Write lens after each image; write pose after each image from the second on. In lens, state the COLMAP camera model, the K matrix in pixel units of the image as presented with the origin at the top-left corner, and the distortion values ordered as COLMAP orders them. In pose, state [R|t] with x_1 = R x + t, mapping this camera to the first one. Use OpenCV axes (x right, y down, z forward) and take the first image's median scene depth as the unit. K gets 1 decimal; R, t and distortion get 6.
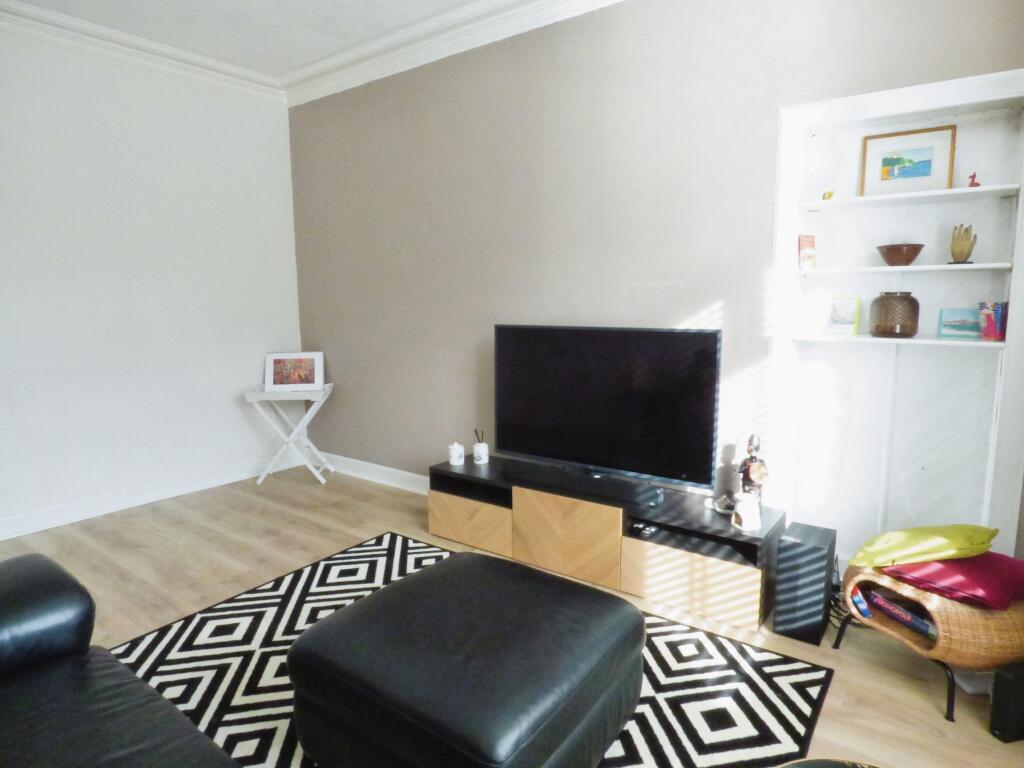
lens RADIAL K [[606.1, 0, 514.7], [0, 606.1, 397.1], [0, 0, 1]] dist [-0.040863, 0.002602]
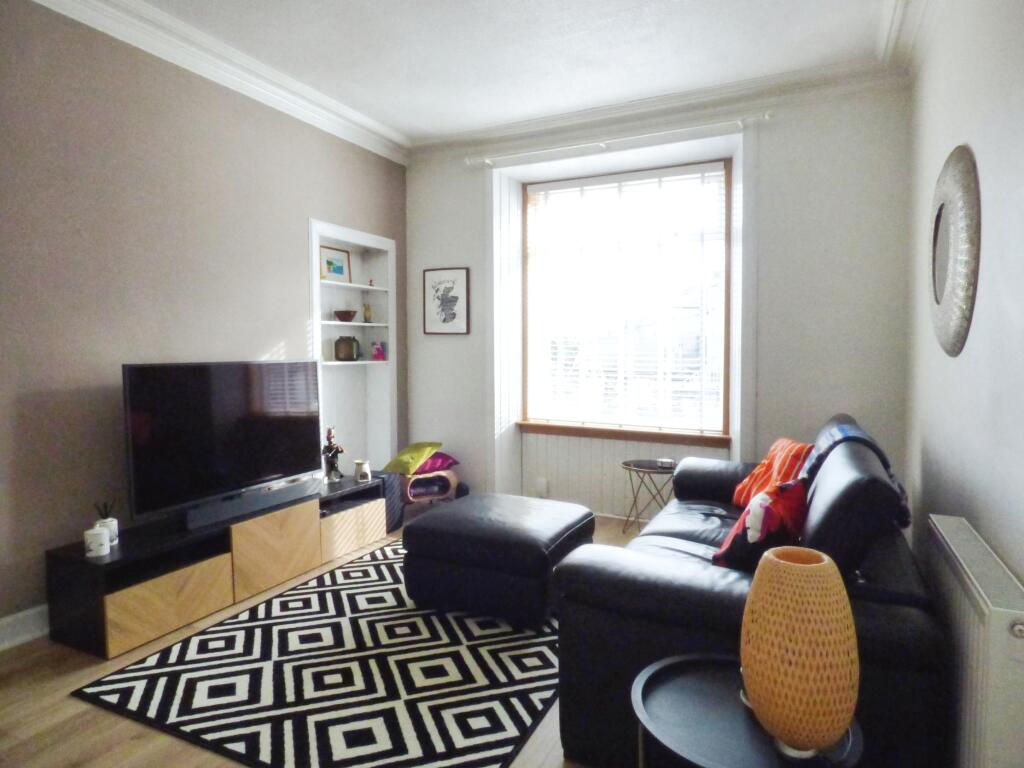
lens RADIAL K [[614.7, 0, 517.9], [0, 614.7, 364.1], [0, 0, 1]] dist [-0.028598, 0.012590]
pose [[-0.183343, -0.020630, 0.982833, -1.035024], [0.161512, 0.985562, 0.050817, -0.084145], [-0.969690, 0.168056, -0.177363, 0.679369]]
